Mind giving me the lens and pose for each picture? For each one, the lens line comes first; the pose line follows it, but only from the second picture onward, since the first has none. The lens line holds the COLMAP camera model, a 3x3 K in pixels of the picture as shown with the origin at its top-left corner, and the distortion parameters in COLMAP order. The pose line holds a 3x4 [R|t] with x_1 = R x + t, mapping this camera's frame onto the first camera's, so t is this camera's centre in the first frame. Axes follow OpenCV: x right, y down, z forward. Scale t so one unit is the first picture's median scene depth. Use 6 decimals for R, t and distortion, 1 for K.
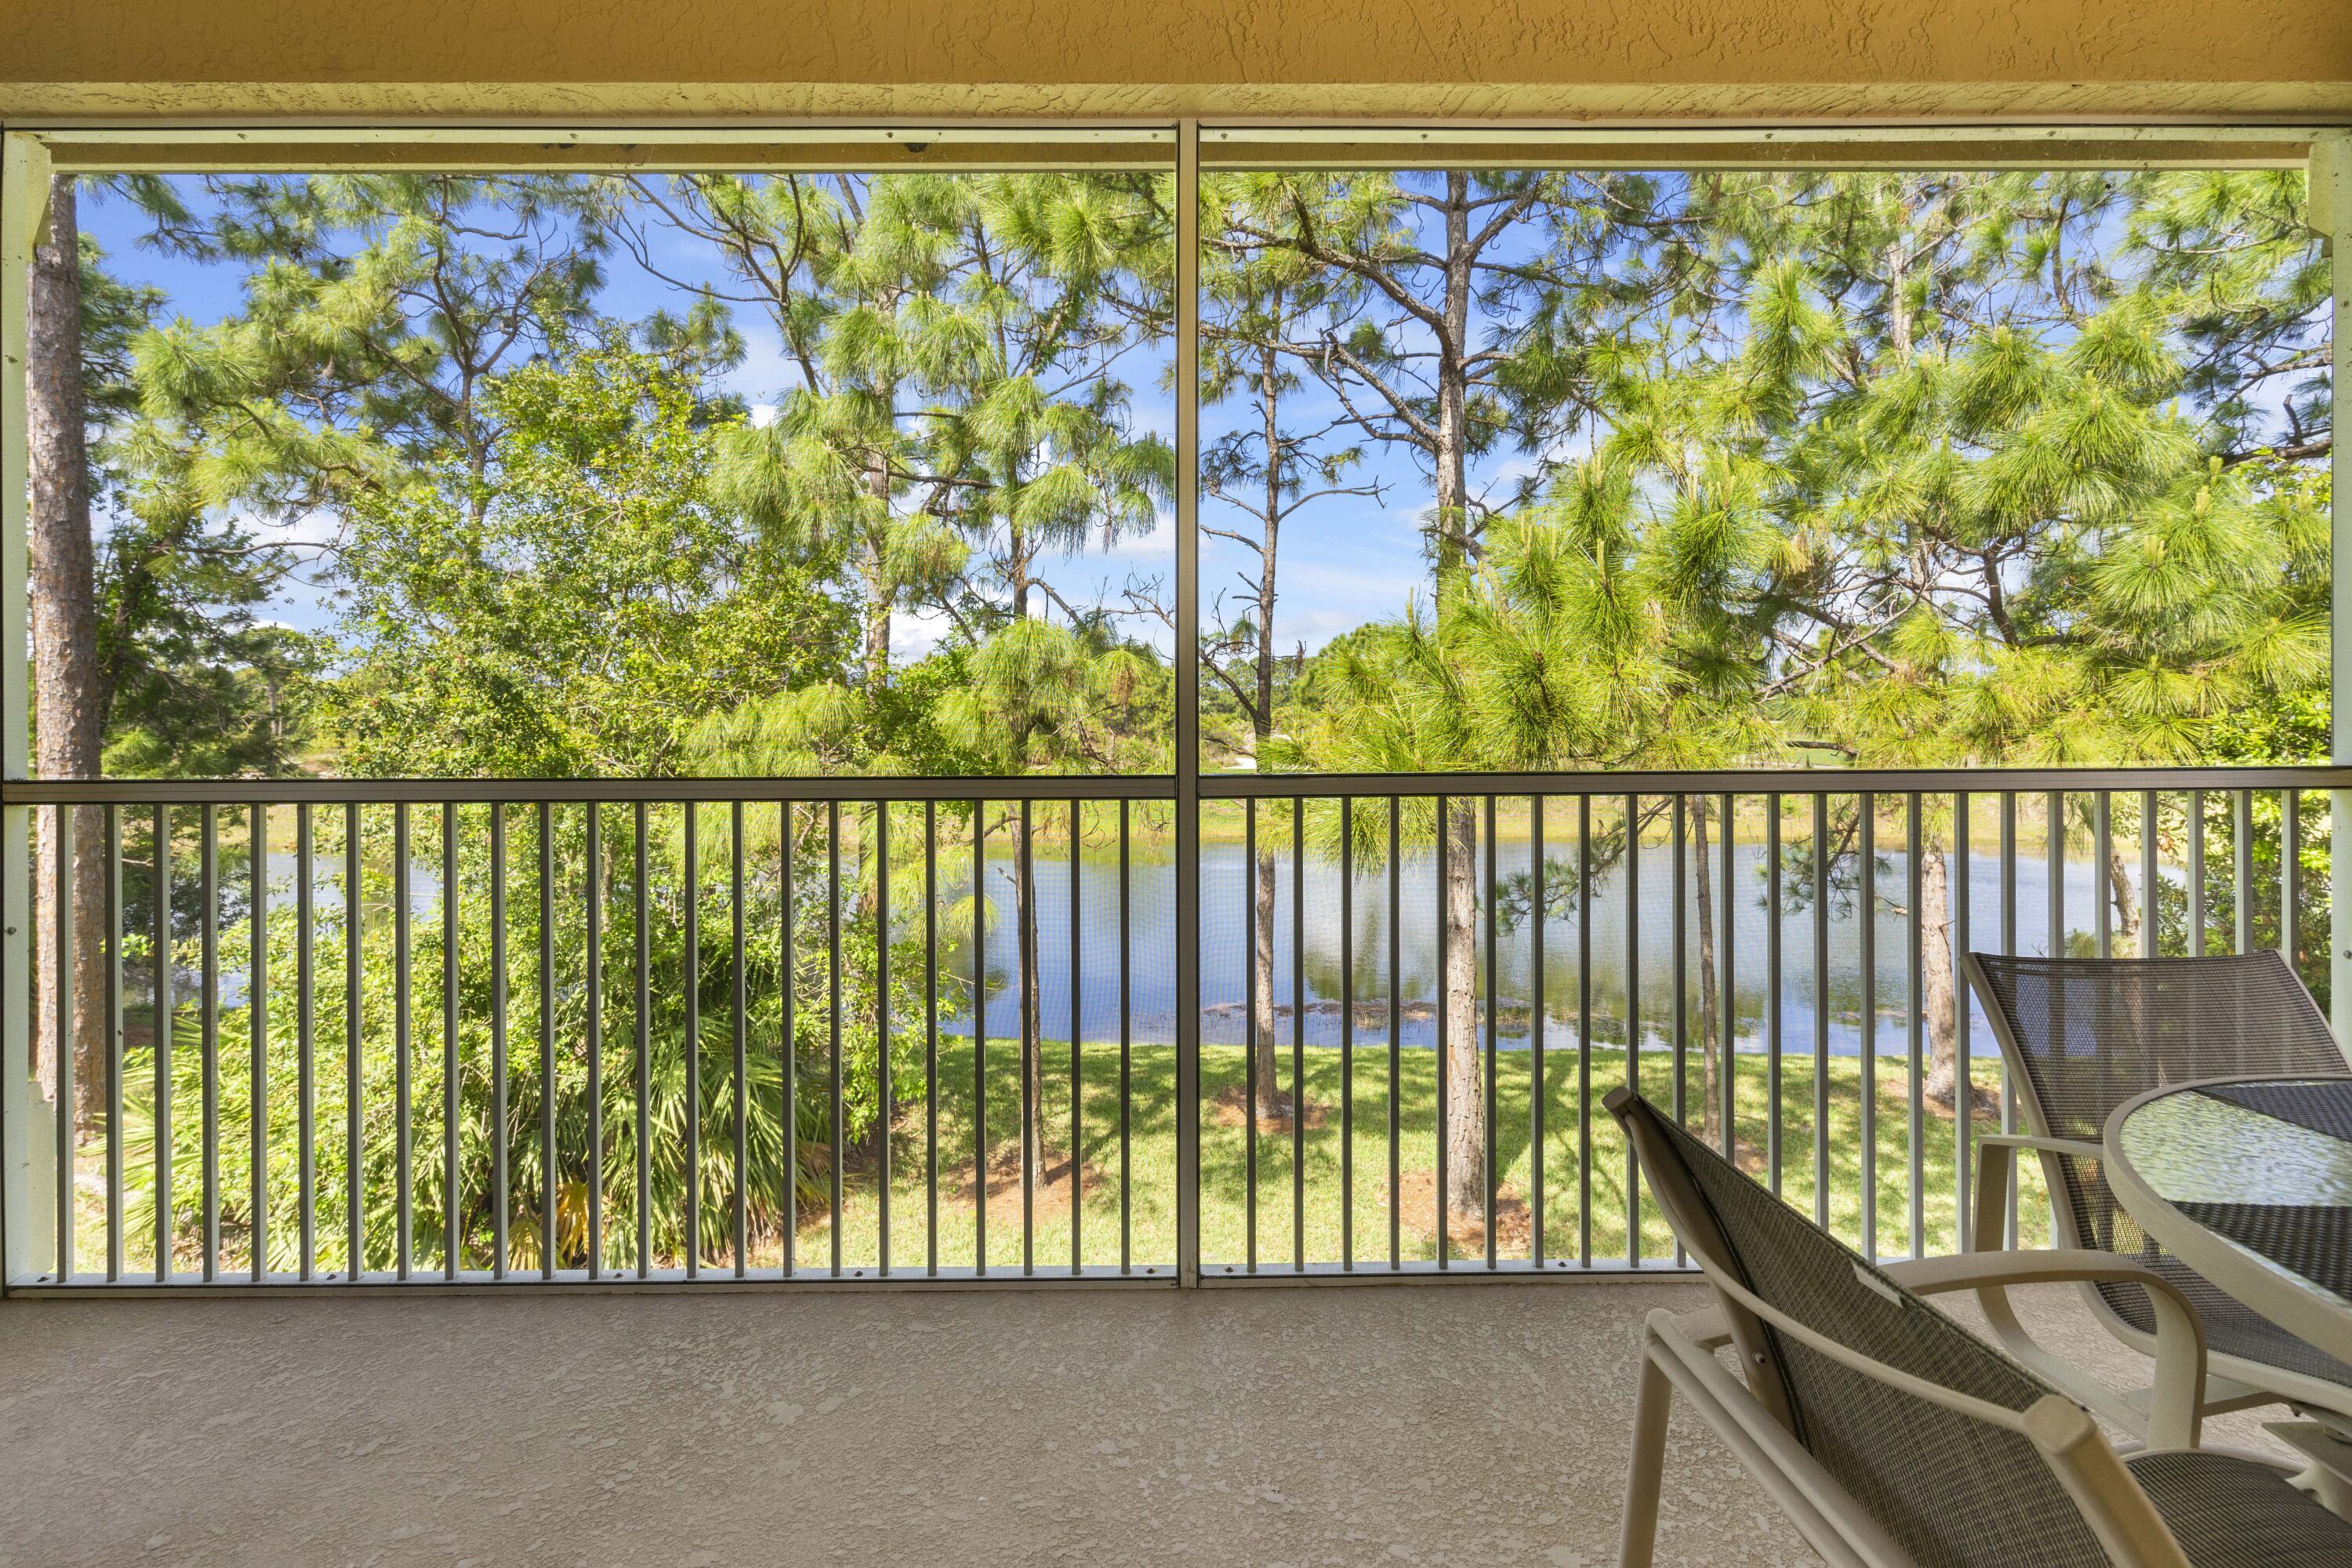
lens RADIAL K [[1085.7, 0, 1185.8], [0, 1085.7, 718.7], [0, 0, 1]] dist [0.016912, -0.000397]
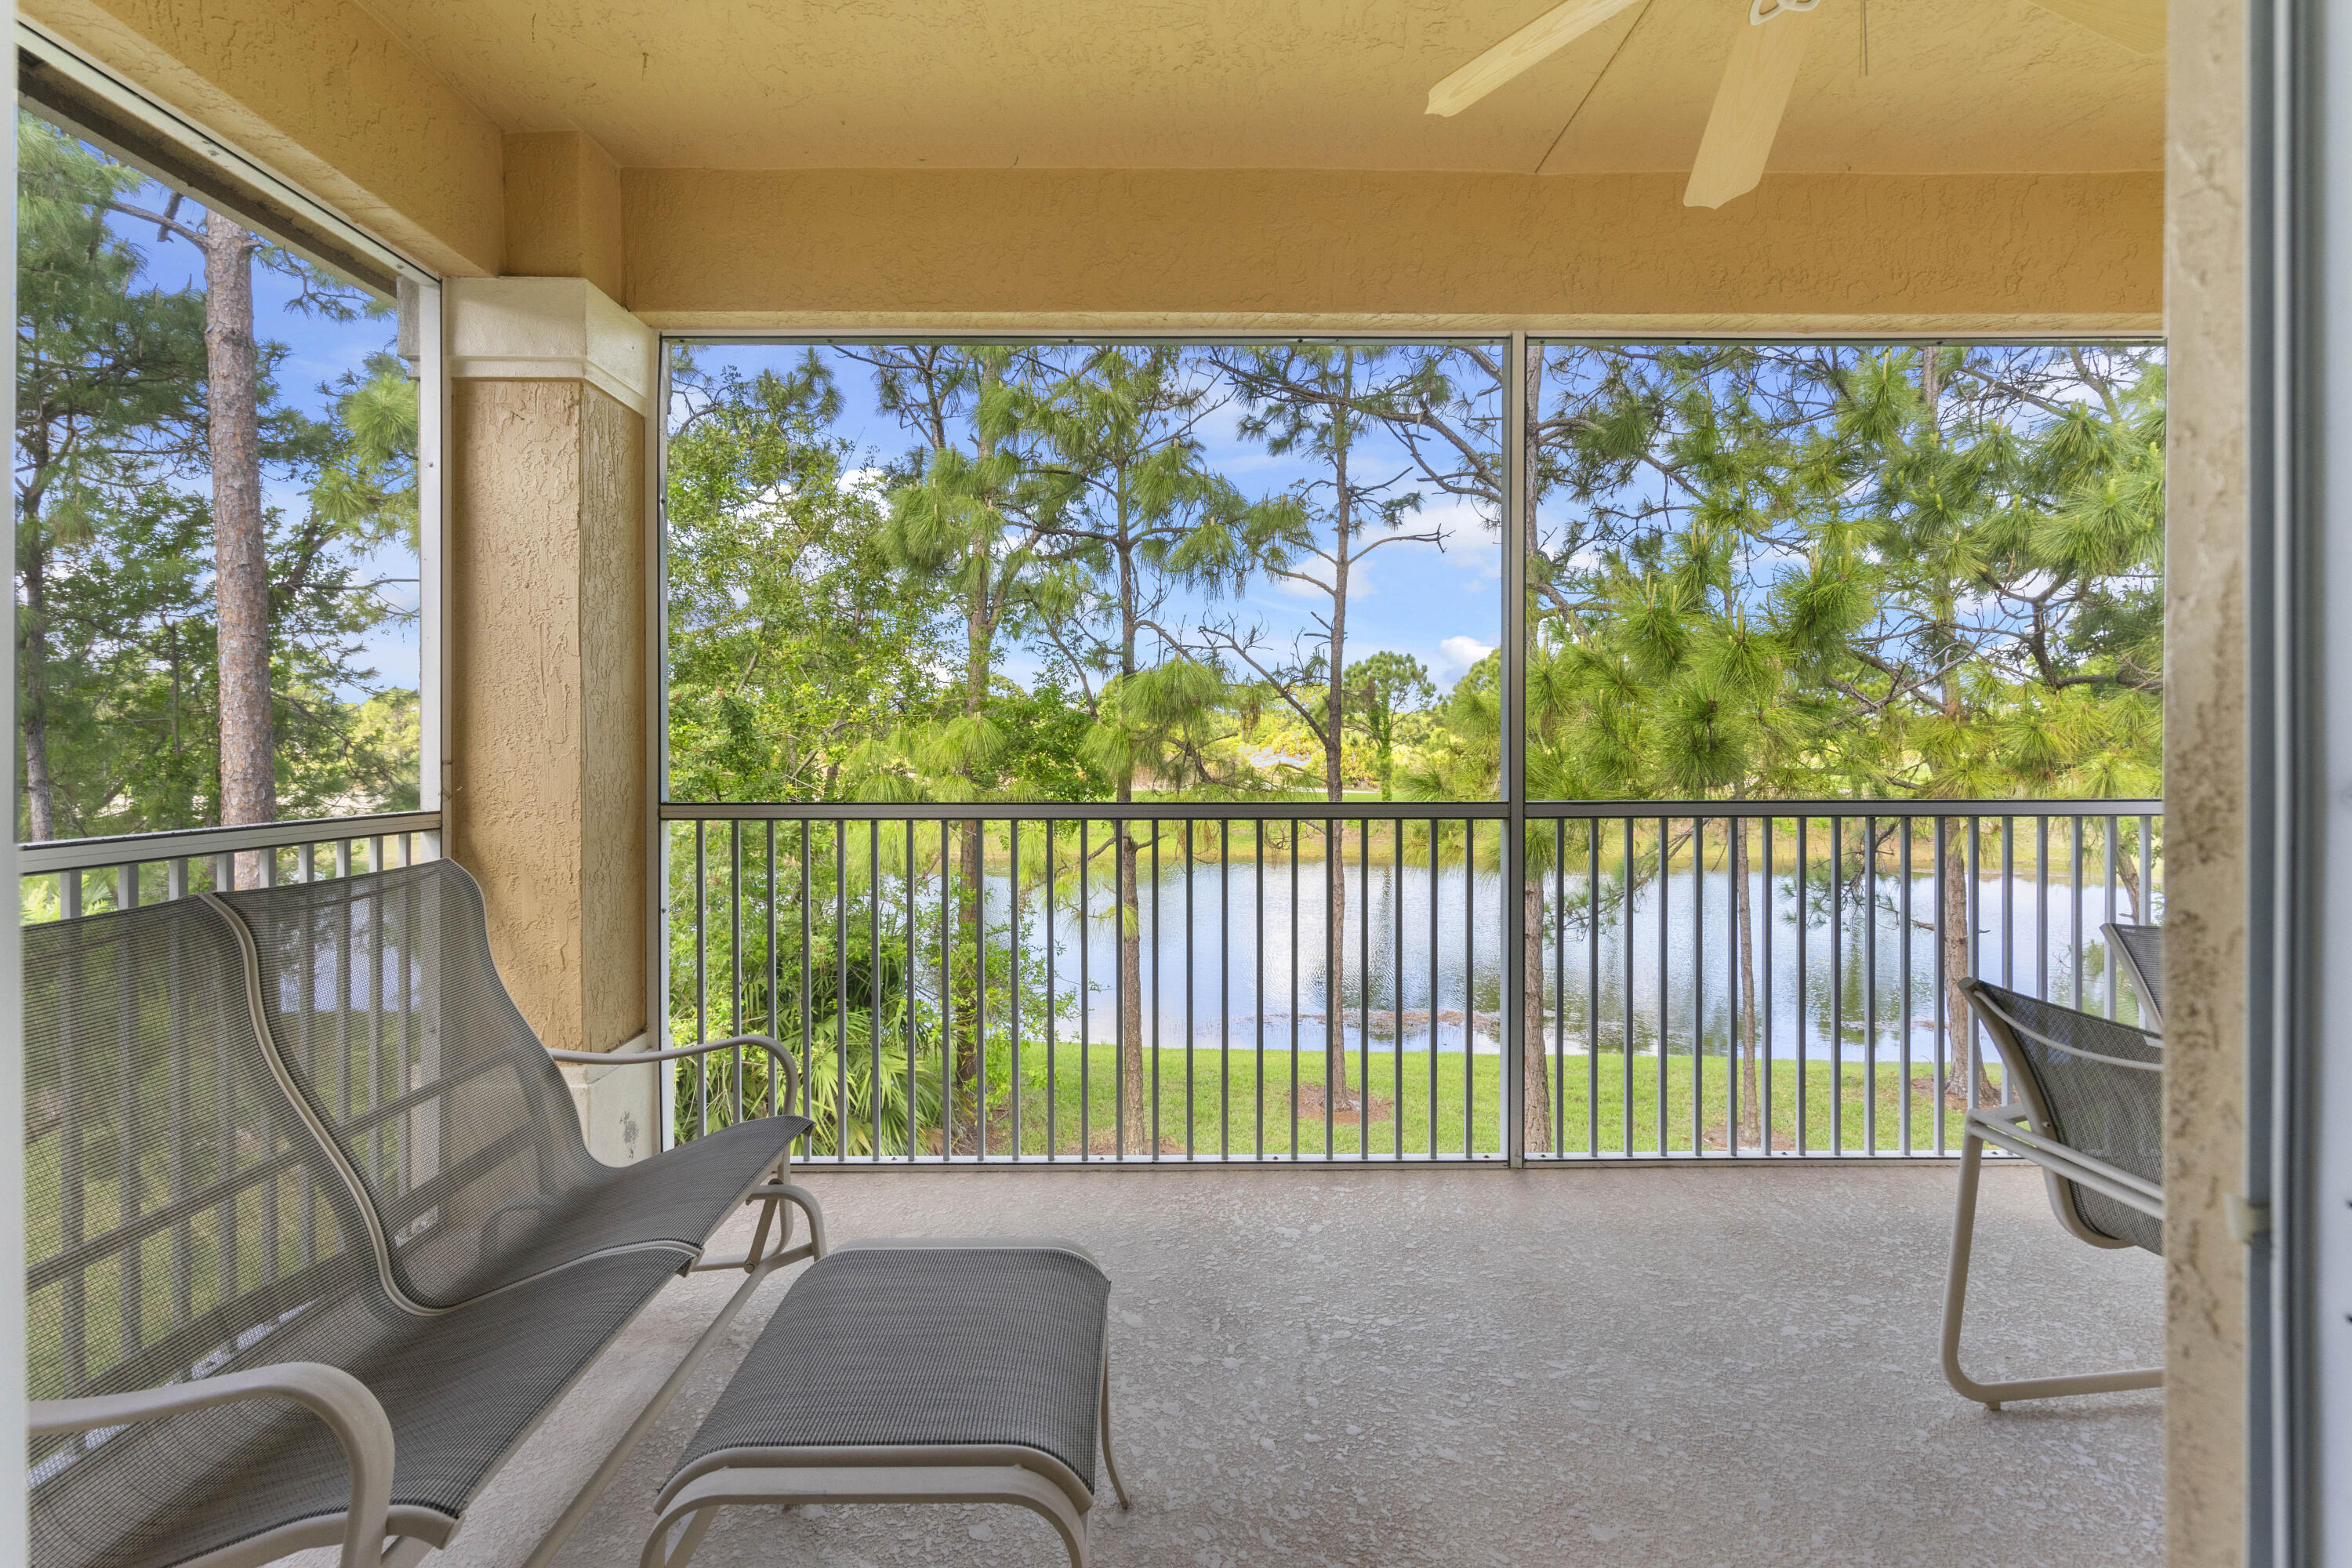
lens RADIAL K [[1081.1, 0, 1163.5], [0, 1081.1, 739.3], [0, 0, 1]] dist [-0.000271, -0.000038]
pose [[0.999967, 0.002222, -0.007772, -0.091928], [-0.002227, 0.999997, -0.000645, -0.005532], [0.007770, 0.000663, 0.999970, -0.081008]]
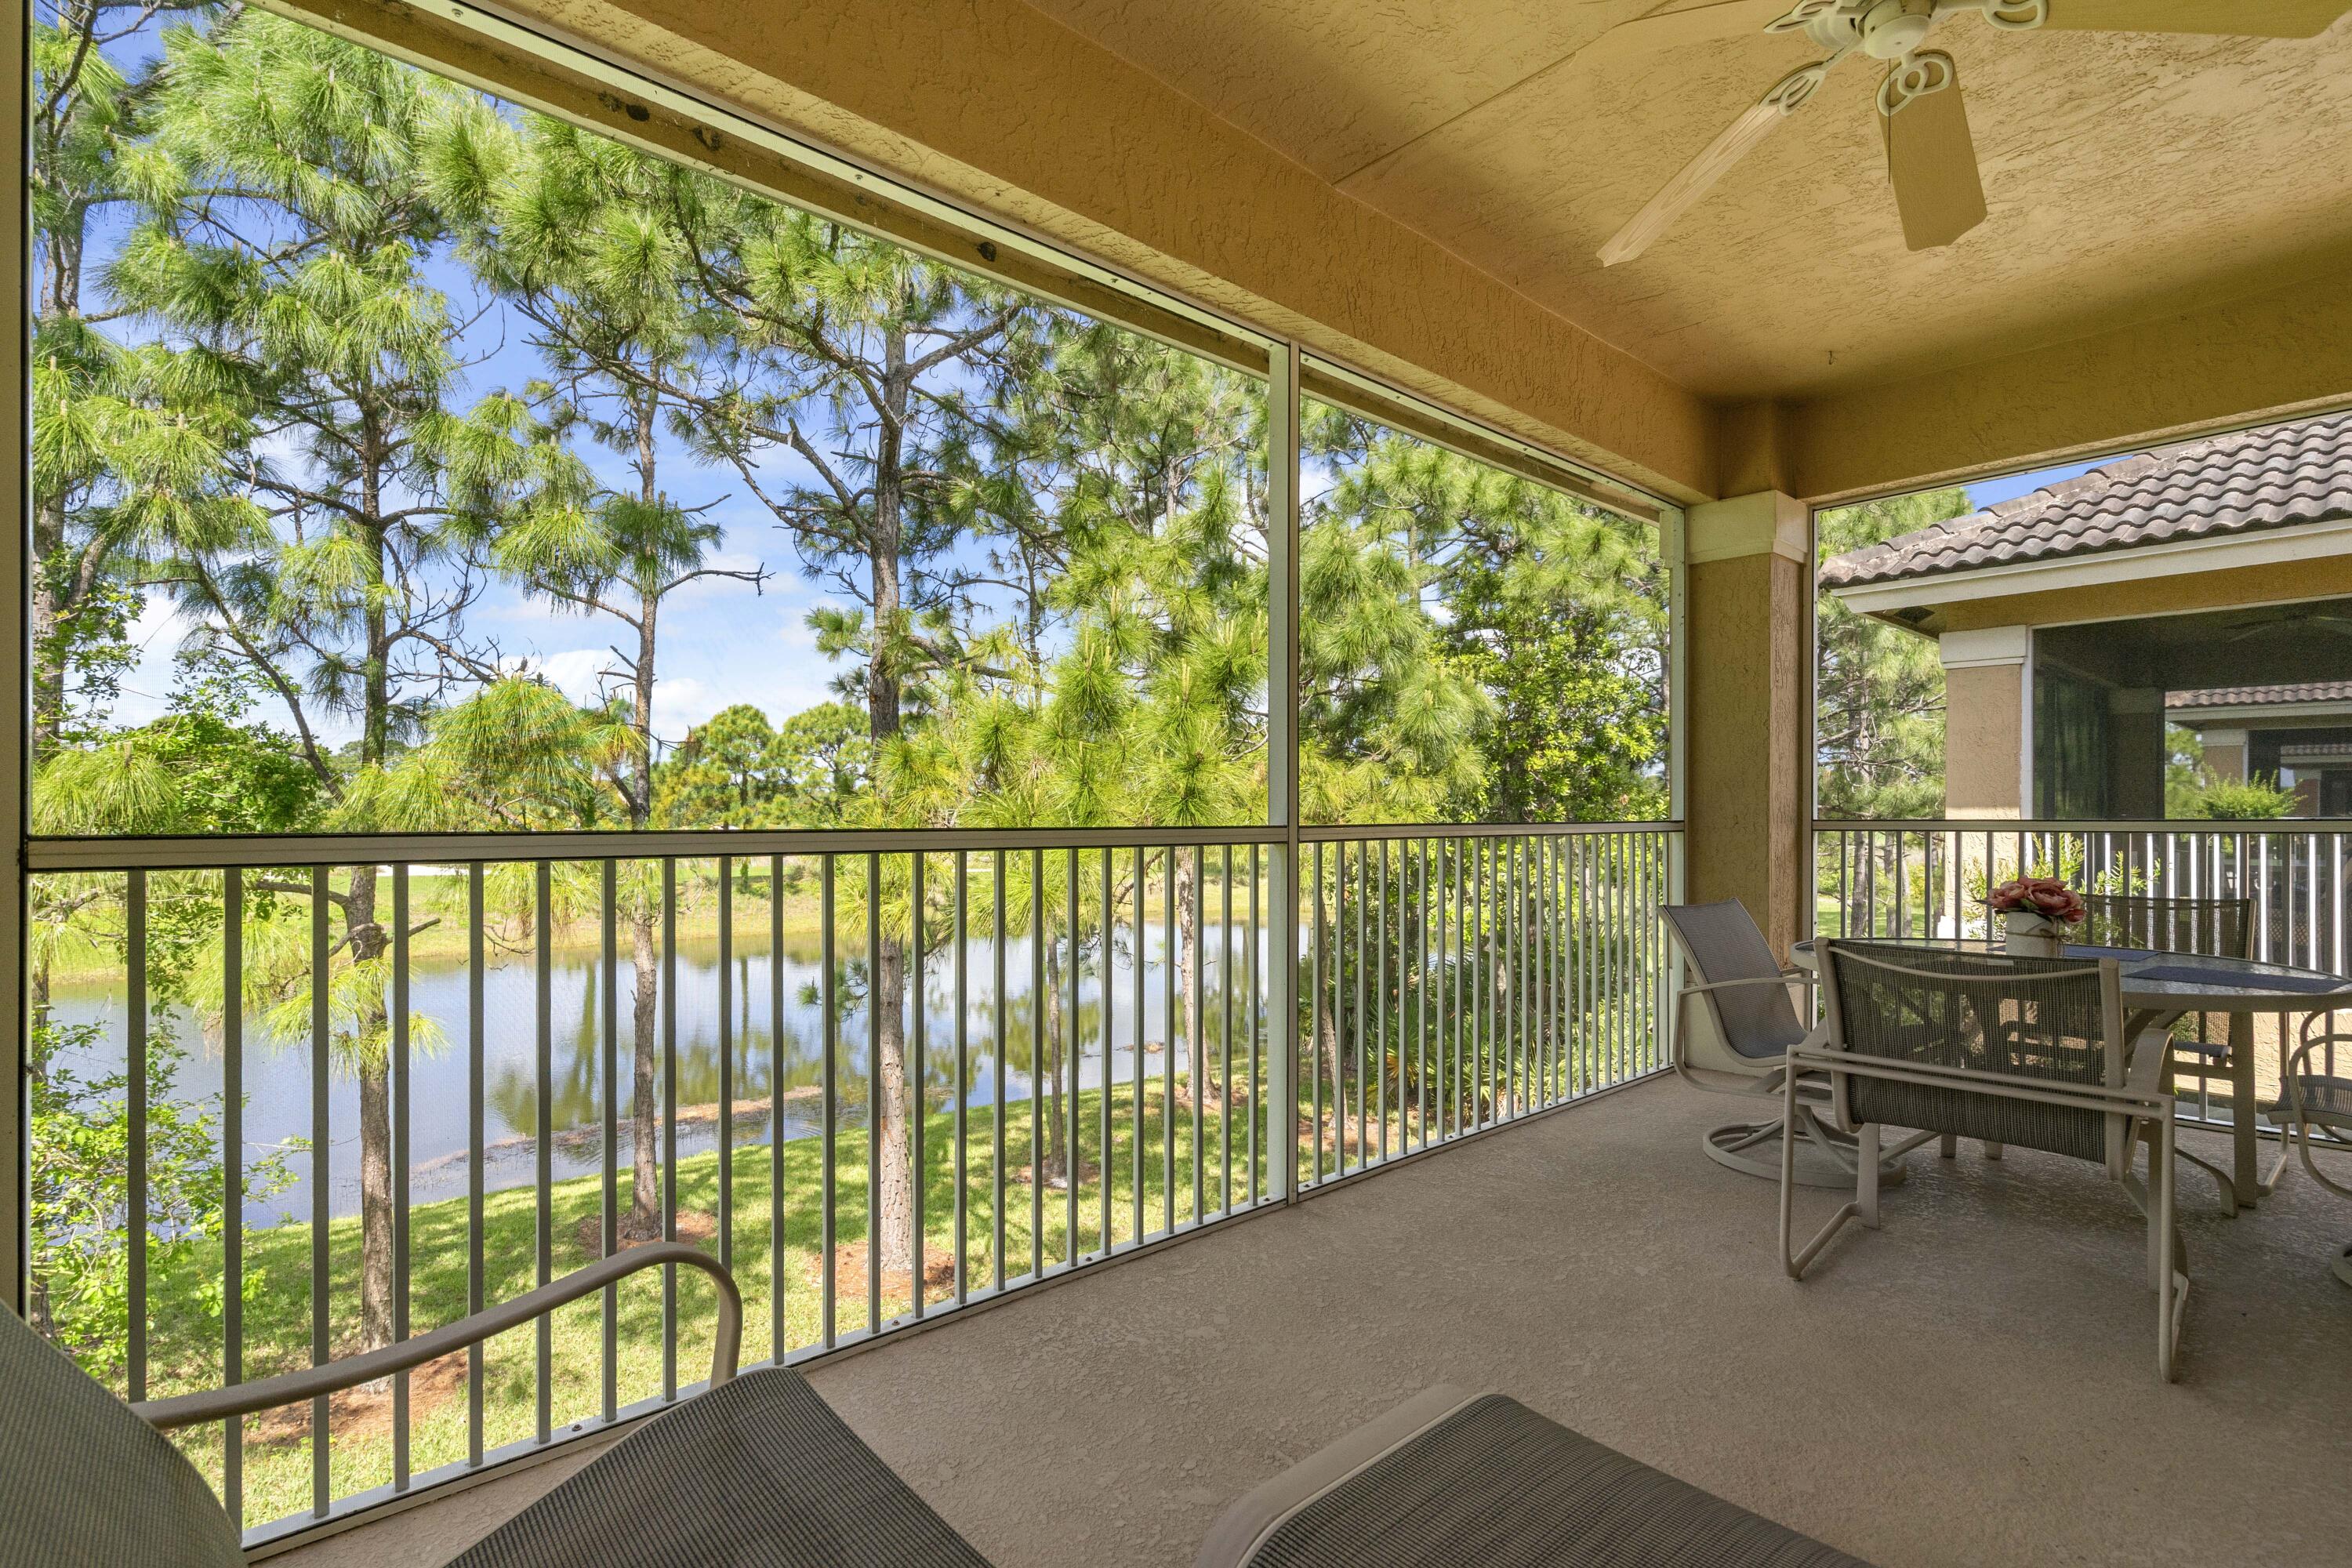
lens RADIAL K [[1114.9, 0, 1147.6], [0, 1114.9, 813.6], [0, 0, 1]] dist [-0.001381, -0.000122]
pose [[0.759018, 0.003194, 0.651062, -0.217134], [-0.000194, 0.999989, -0.004680, 0.008885], [-0.651070, 0.003426, 0.759010, 0.014161]]
